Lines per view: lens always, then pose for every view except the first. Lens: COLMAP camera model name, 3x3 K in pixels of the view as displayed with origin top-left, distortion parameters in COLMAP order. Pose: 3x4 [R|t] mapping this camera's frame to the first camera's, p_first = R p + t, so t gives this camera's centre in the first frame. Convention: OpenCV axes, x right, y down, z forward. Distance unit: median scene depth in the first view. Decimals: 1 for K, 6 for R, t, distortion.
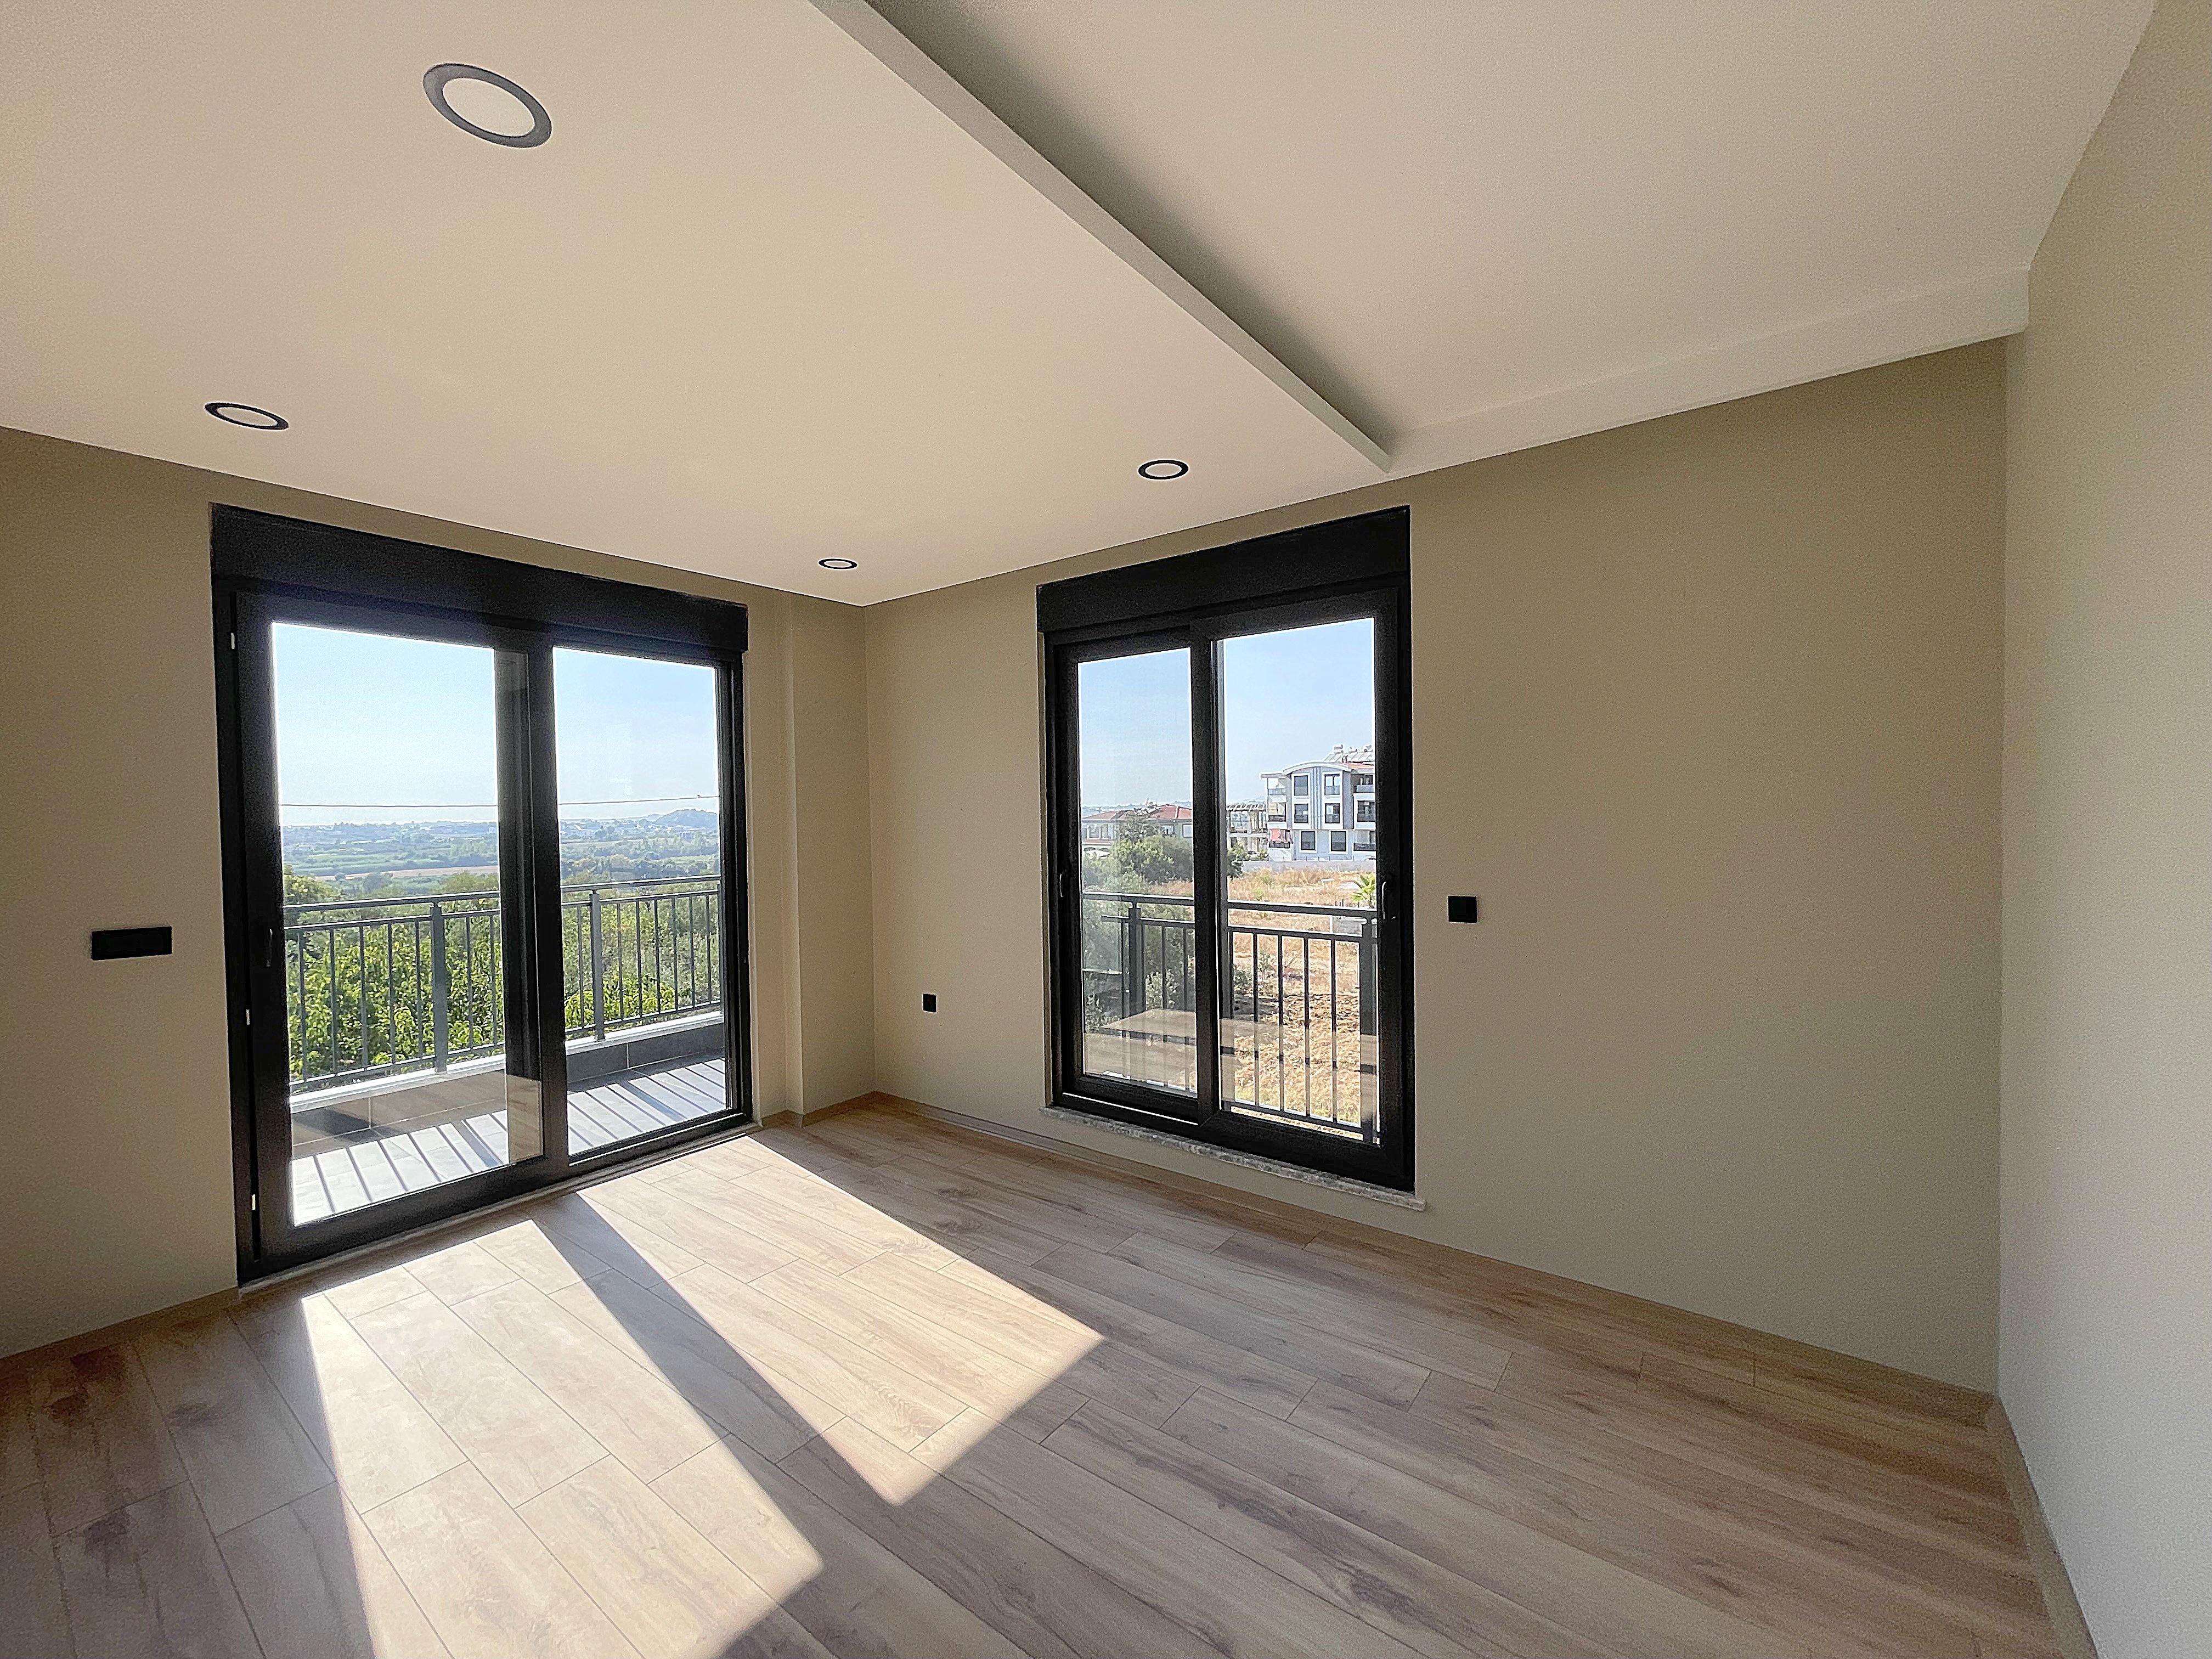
lens RADIAL K [[890.9, 0, 1109.1], [0, 890.9, 828.9], [0, 0, 1]] dist [0.000594, 0.000414]
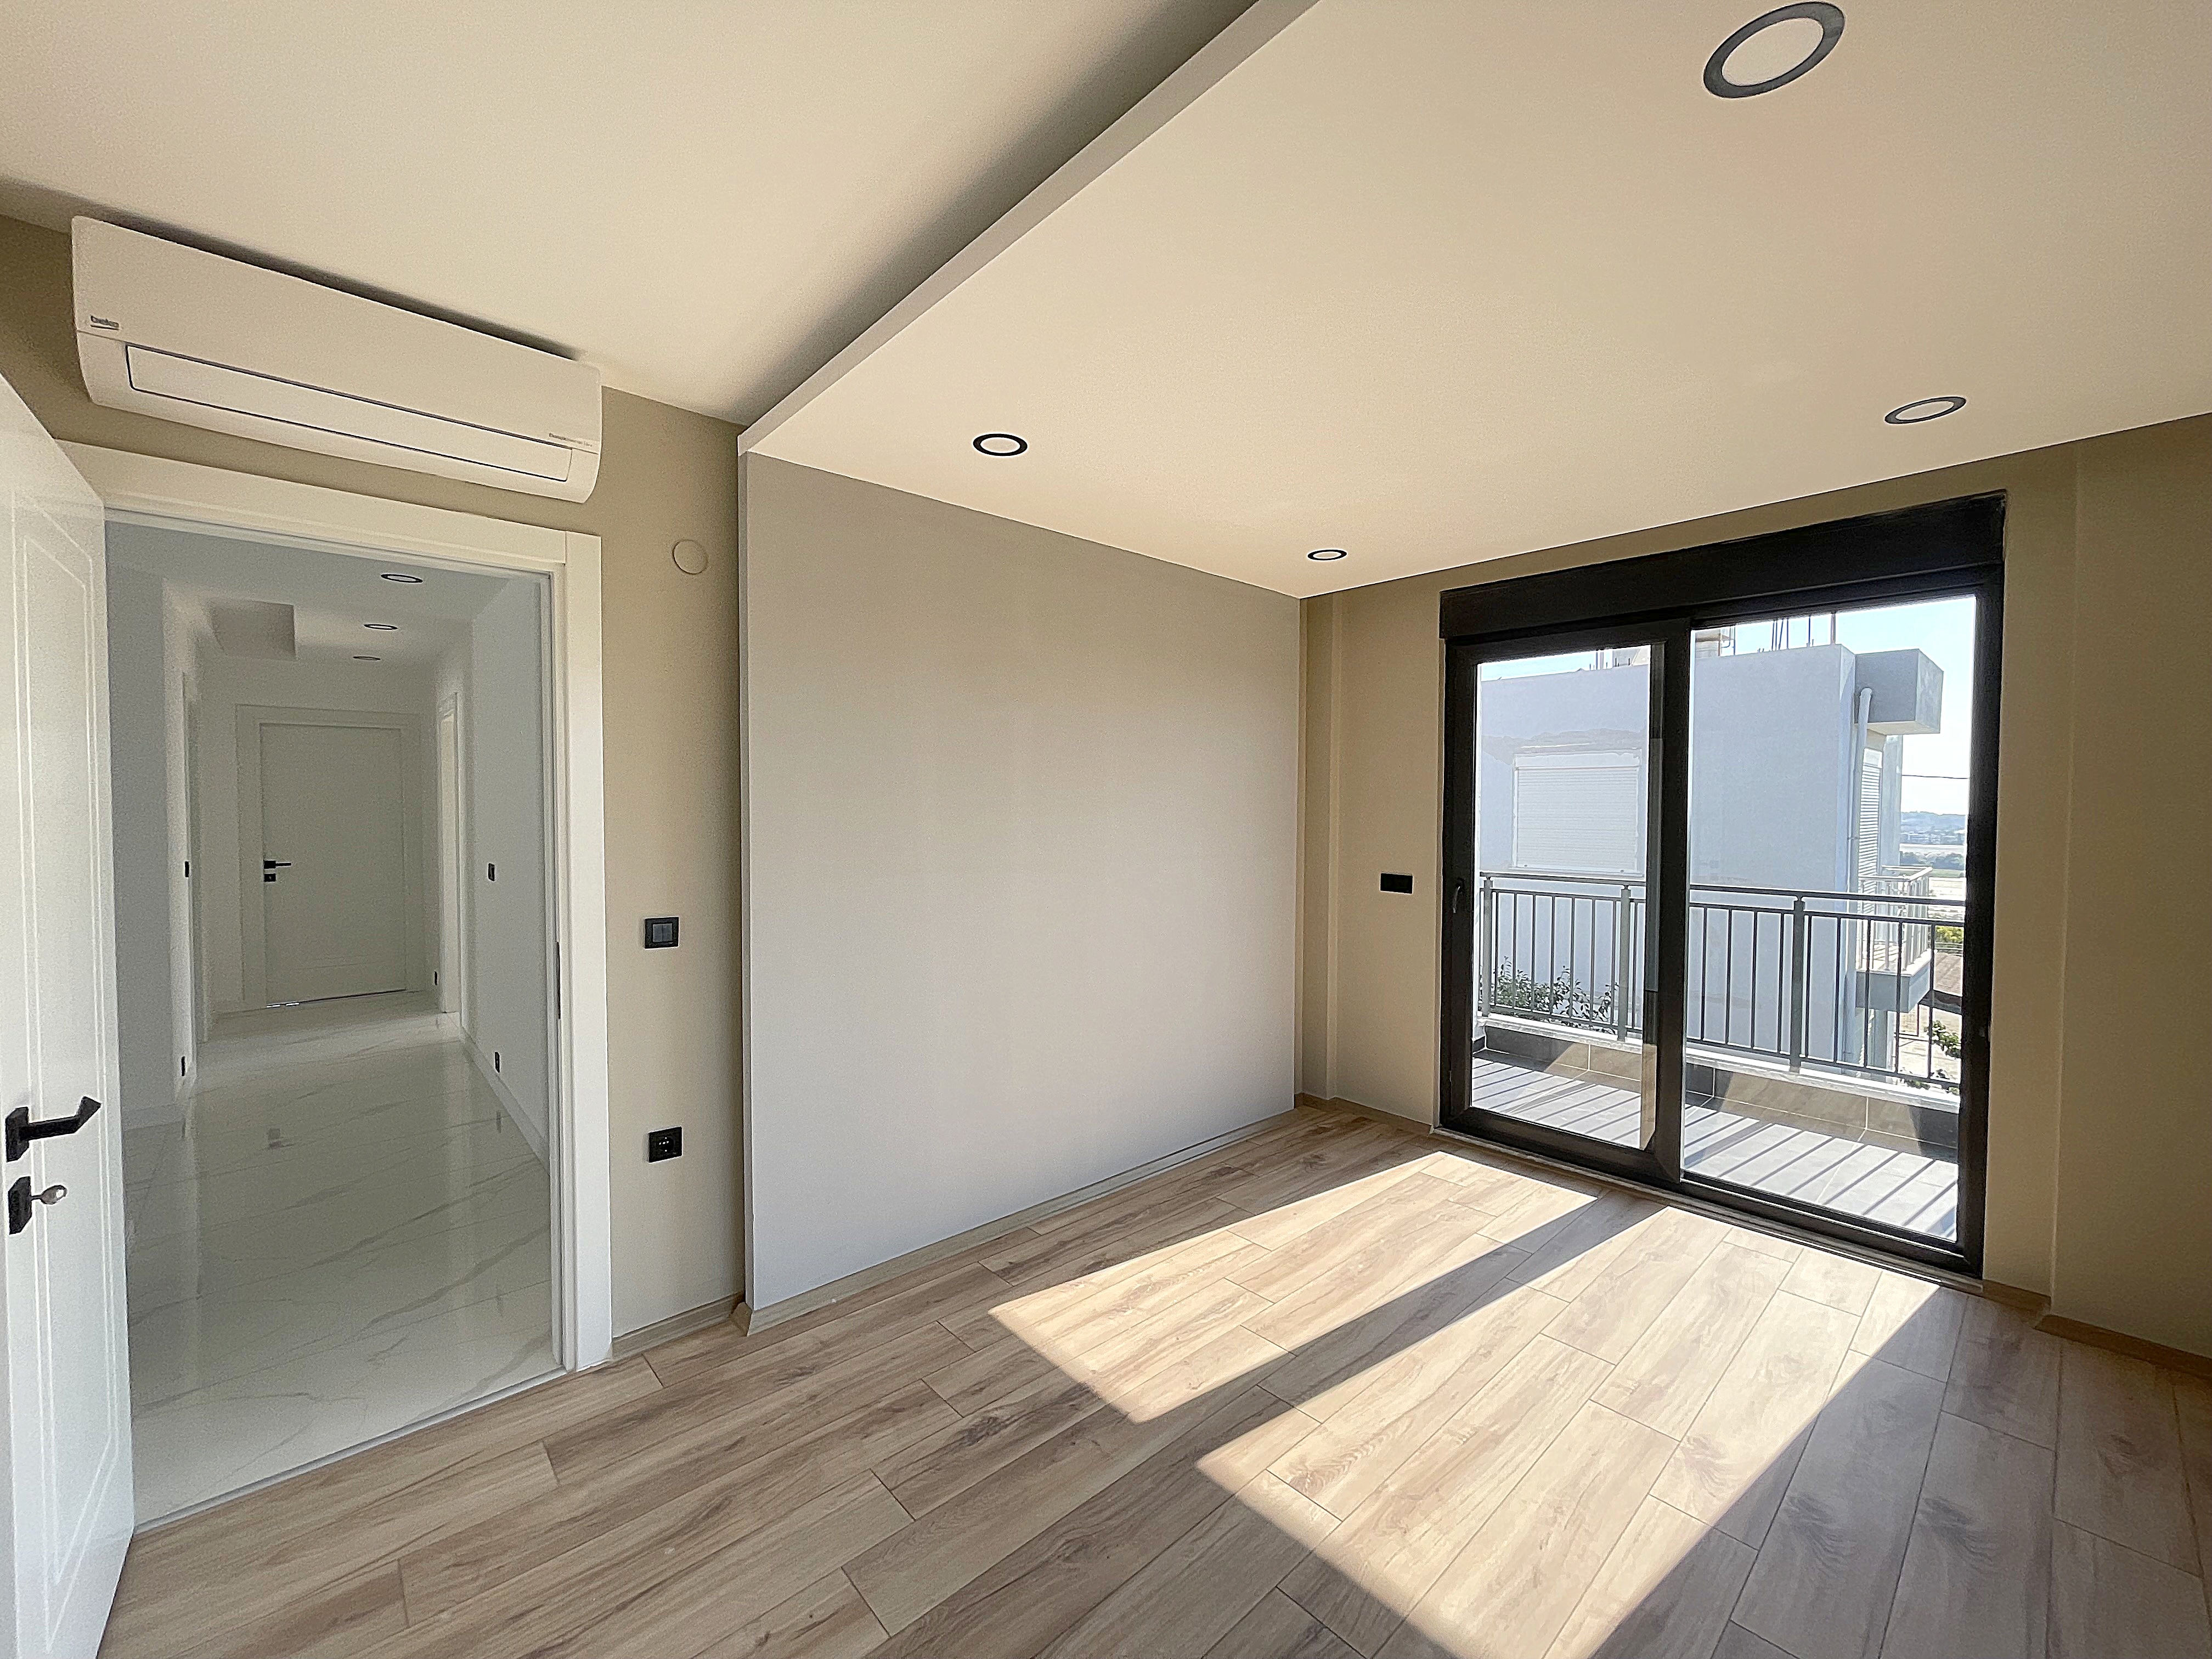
lens RADIAL K [[890.9, 0, 1104.3], [0, 890.9, 824.7], [0, 0, 1]] dist [0.000594, 0.000414]
pose [[-0.190305, 0.033580, -0.981151, 0.375323], [-0.021702, 0.999027, 0.038401, -0.018079], [0.981485, 0.028601, -0.189391, 0.504222]]
